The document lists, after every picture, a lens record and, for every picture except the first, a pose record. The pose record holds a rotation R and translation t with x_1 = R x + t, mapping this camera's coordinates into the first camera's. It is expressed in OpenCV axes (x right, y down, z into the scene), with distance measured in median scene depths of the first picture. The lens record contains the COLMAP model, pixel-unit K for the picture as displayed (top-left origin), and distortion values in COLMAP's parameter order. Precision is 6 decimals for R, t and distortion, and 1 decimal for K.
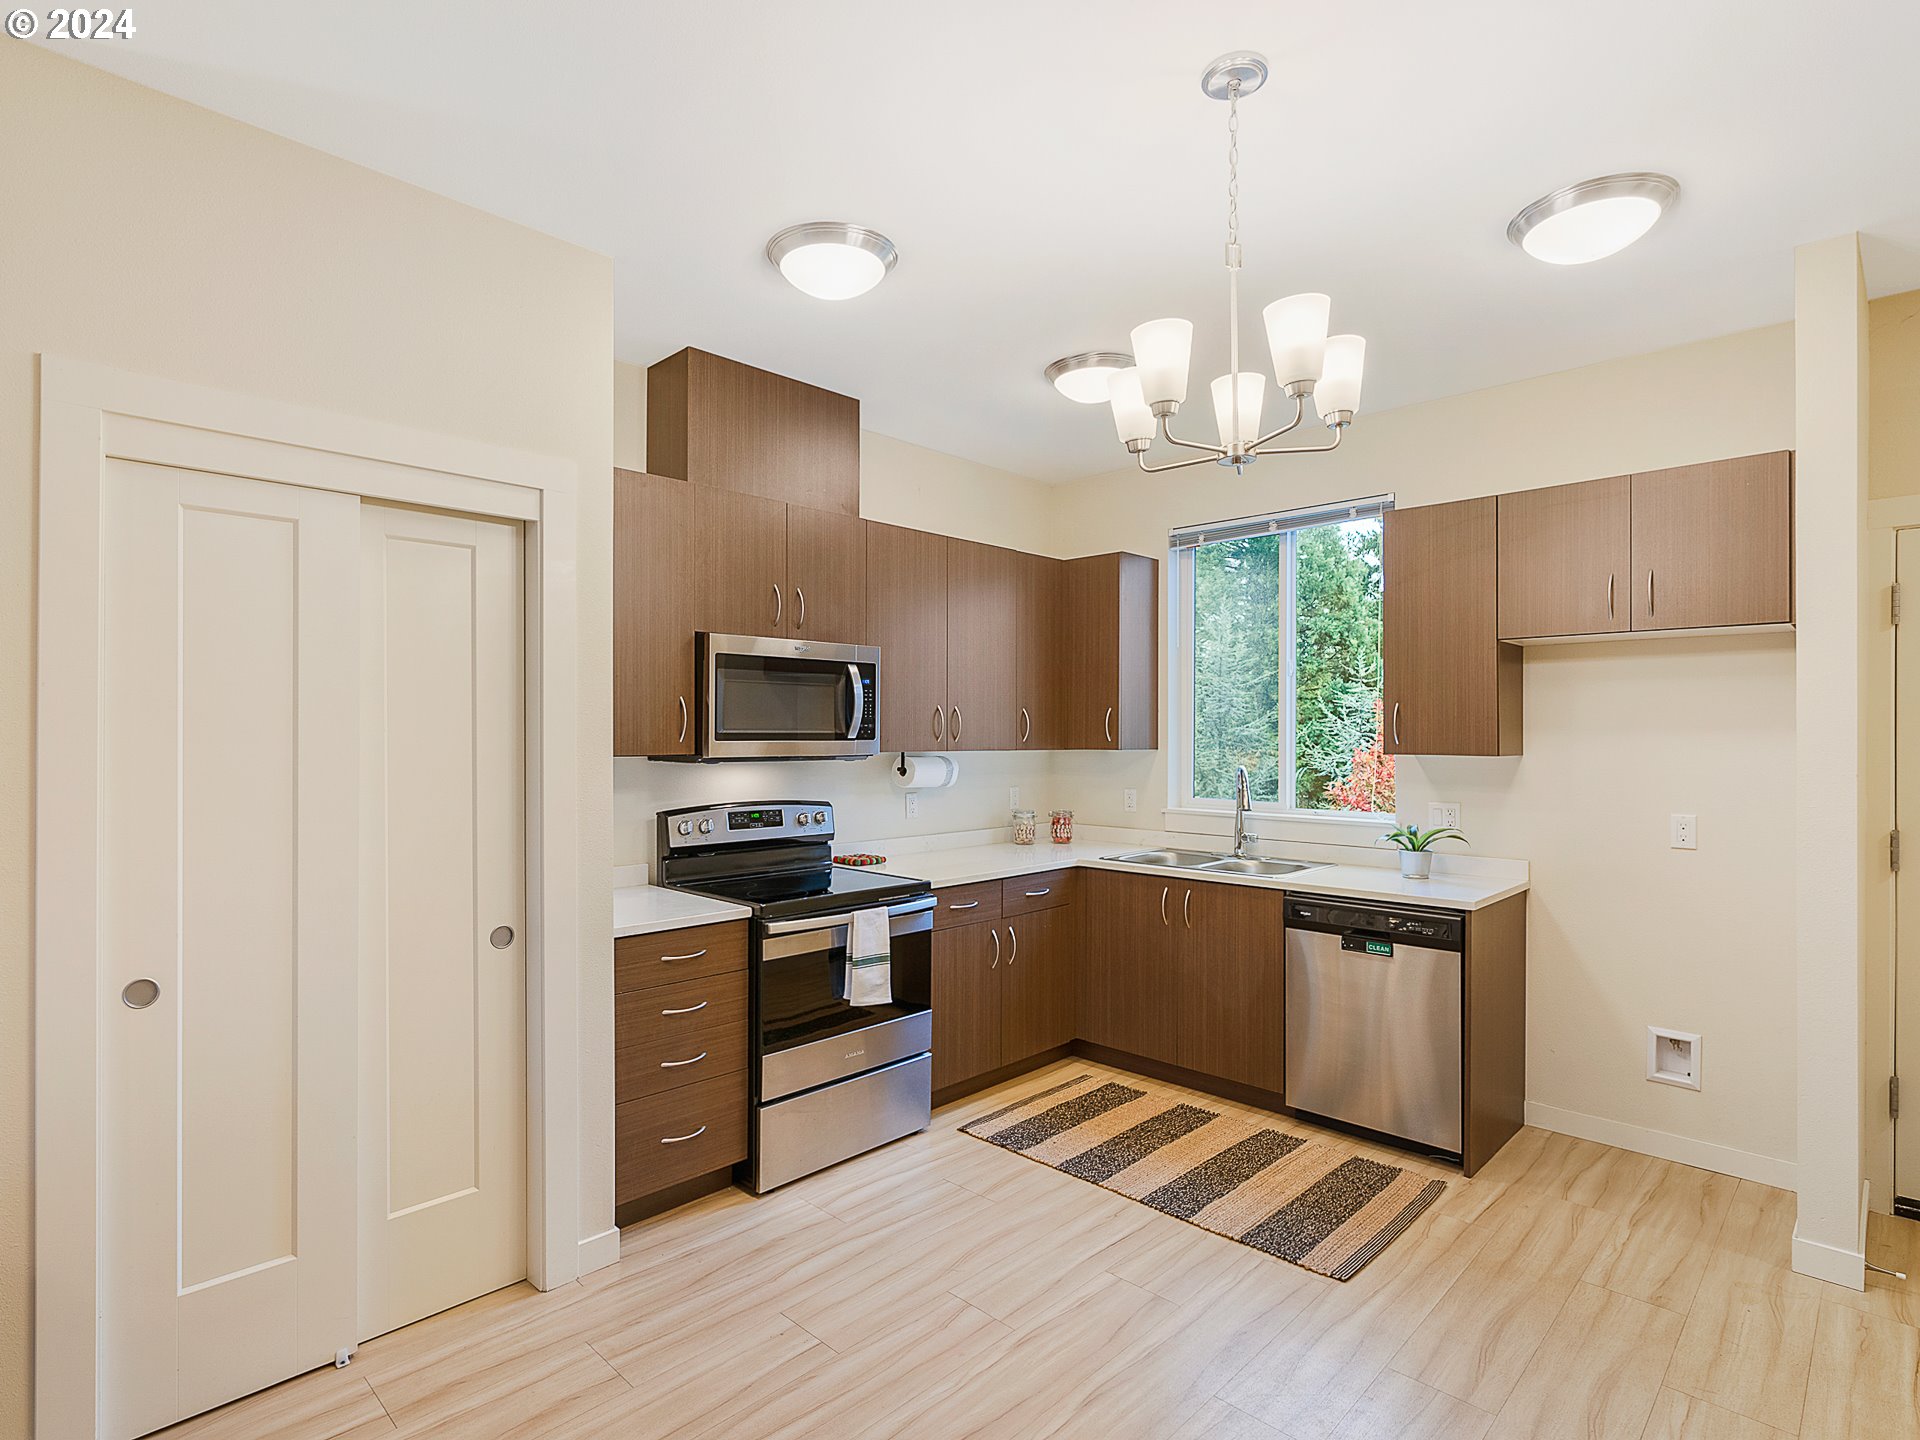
lens RADIAL K [[973.7, 0, 954.5], [0, 973.7, 729.8], [0, 0, 1]] dist [0.002890, 0.001554]
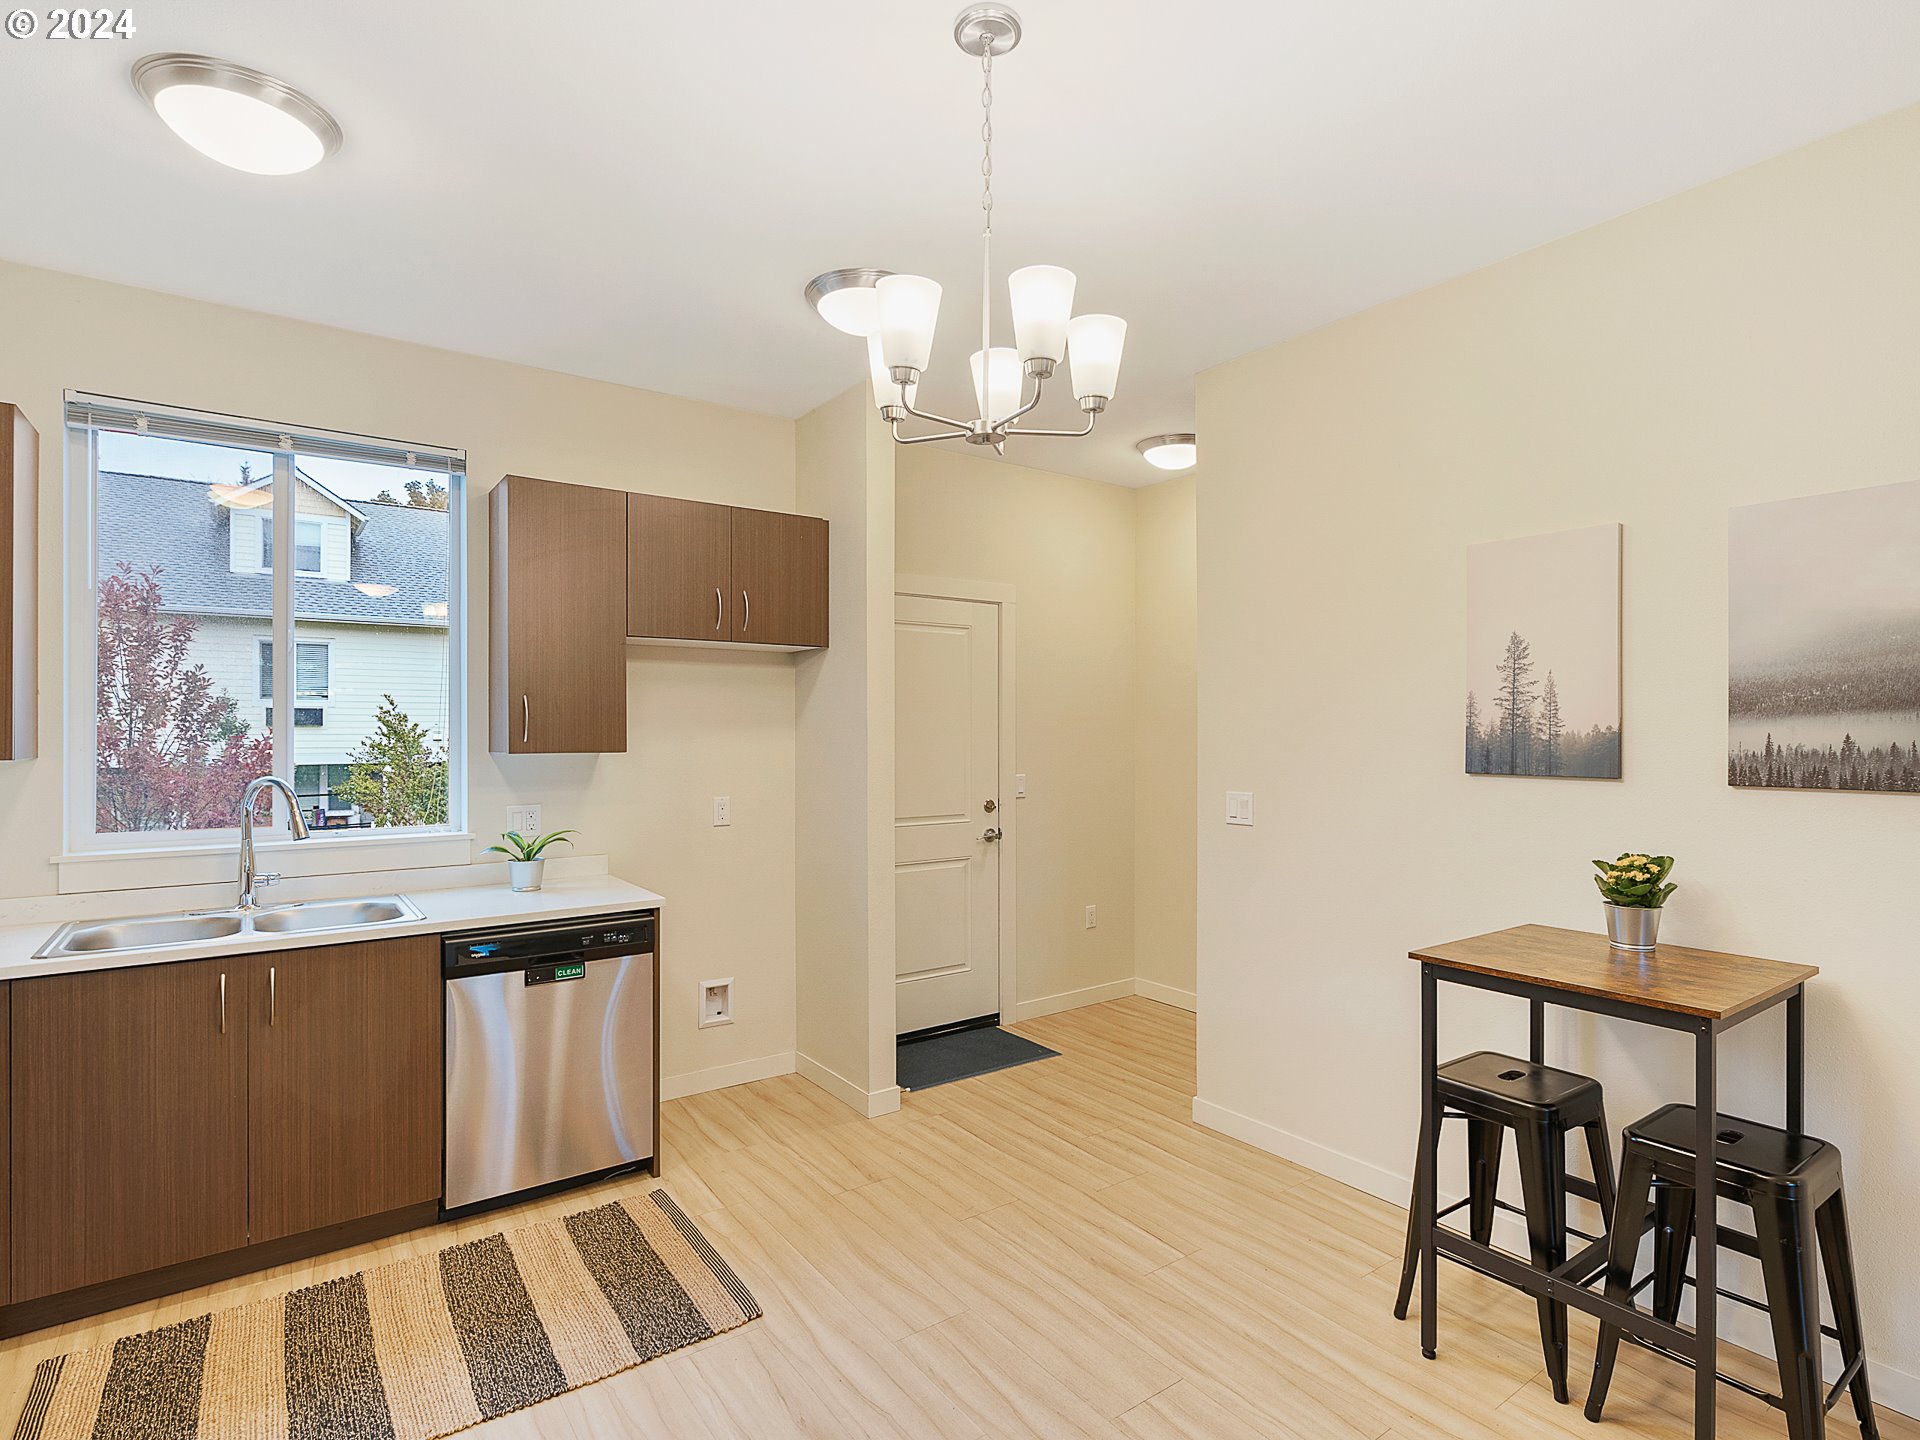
lens RADIAL K [[973.7, 0, 955.3], [0, 973.7, 722.4], [0, 0, 1]] dist [0.002890, 0.001554]
pose [[0.185812, 0.004172, 0.982576, -0.374732], [-0.005409, 0.999980, -0.003223, -0.002563], [-0.982570, -0.004716, 0.185831, 0.492551]]
